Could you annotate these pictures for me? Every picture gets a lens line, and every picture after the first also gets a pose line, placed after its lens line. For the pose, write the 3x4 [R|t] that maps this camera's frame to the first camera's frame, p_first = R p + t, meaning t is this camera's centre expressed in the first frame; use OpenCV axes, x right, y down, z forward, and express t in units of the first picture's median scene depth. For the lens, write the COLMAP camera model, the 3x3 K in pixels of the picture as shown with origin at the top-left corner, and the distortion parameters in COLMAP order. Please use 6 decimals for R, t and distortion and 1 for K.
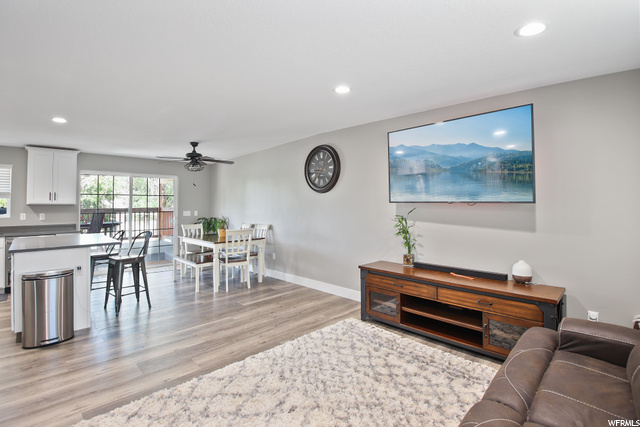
lens RADIAL K [[302.9, 0, 316.7], [0, 302.9, 204.8], [0, 0, 1]] dist [-0.001098, -0.013347]
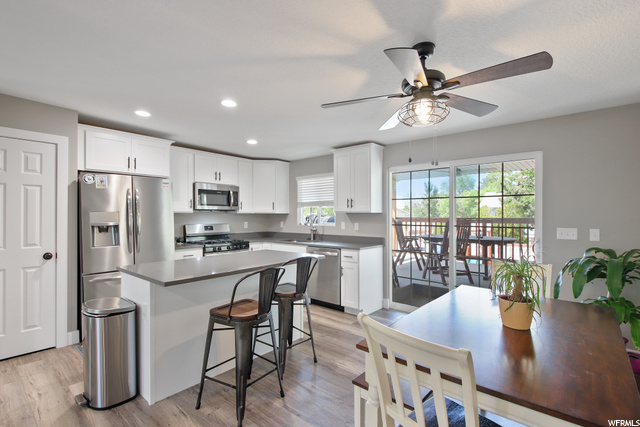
lens RADIAL K [[301.6, 0, 327.7], [0, 301.6, 214.5], [0, 0, 1]] dist [0.001746, -0.000336]
pose [[0.108768, 0.008622, -0.994030, -0.056040], [0.000637, 0.999962, 0.008743, -0.004861], [0.994067, -0.001584, 0.108758, 0.955153]]
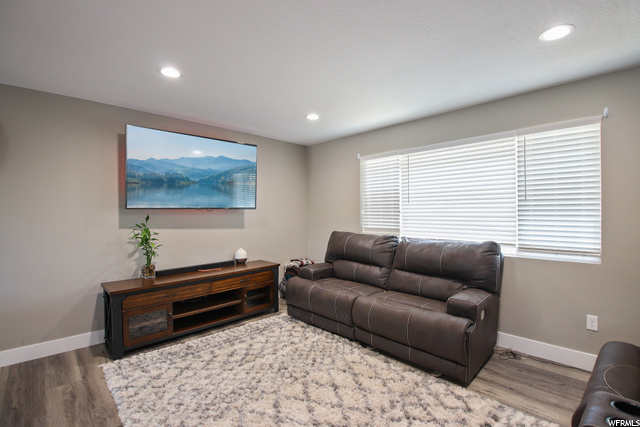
lens RADIAL K [[298.7, 0, 319.0], [0, 298.7, 209.5], [0, 0, 1]] dist [0.032485, -0.026921]
pose [[0.024229, 0.005157, 0.999693, -0.473496], [0.011216, 0.999922, -0.005430, 0.002847], [-0.999644, 0.011344, 0.024169, 0.348236]]
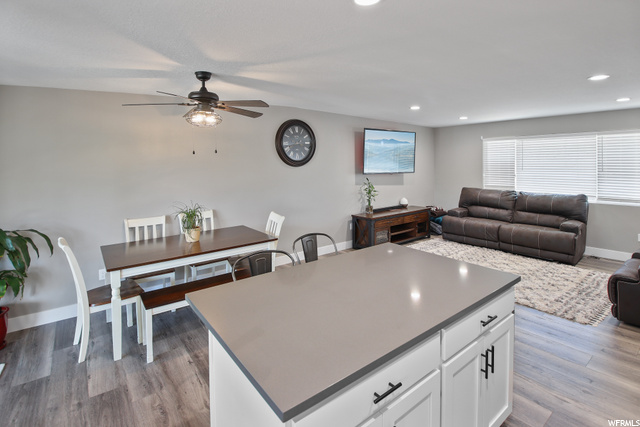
lens RADIAL K [[310.2, 0, 316.7], [0, 310.2, 165.4], [0, 0, 1]] dist [-0.019259, -0.000706]
pose [[0.117341, -0.006717, 0.993069, -1.060544], [0.006558, 0.999961, 0.005989, -0.049585], [-0.993070, 0.005810, 0.117380, 0.835765]]
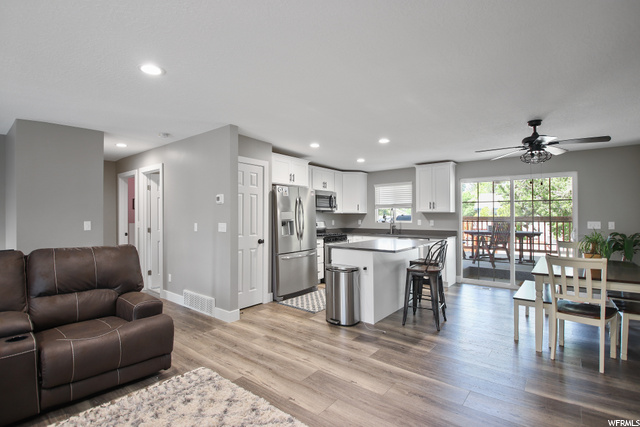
lens RADIAL K [[302.0, 0, 320.0], [0, 302.0, 213.5], [0, 0, 1]] dist [-0.028335, -0.000354]
pose [[0.128447, 0.000613, -0.991716, 0.221889], [0.003734, 0.999992, 0.001102, -0.000485], [0.991709, -0.003845, 0.128444, 0.487295]]
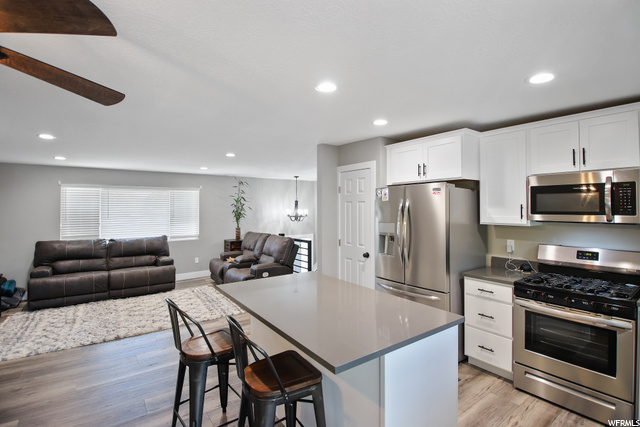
lens RADIAL K [[302.9, 0, 316.7], [0, 302.9, 204.8], [0, 0, 1]] dist [-0.001098, -0.013347]
pose [[-0.988538, 0.014919, 0.150234, -0.767244], [0.012190, 0.999744, -0.019066, -0.038144], [-0.150480, -0.017016, -0.988467, 1.287265]]
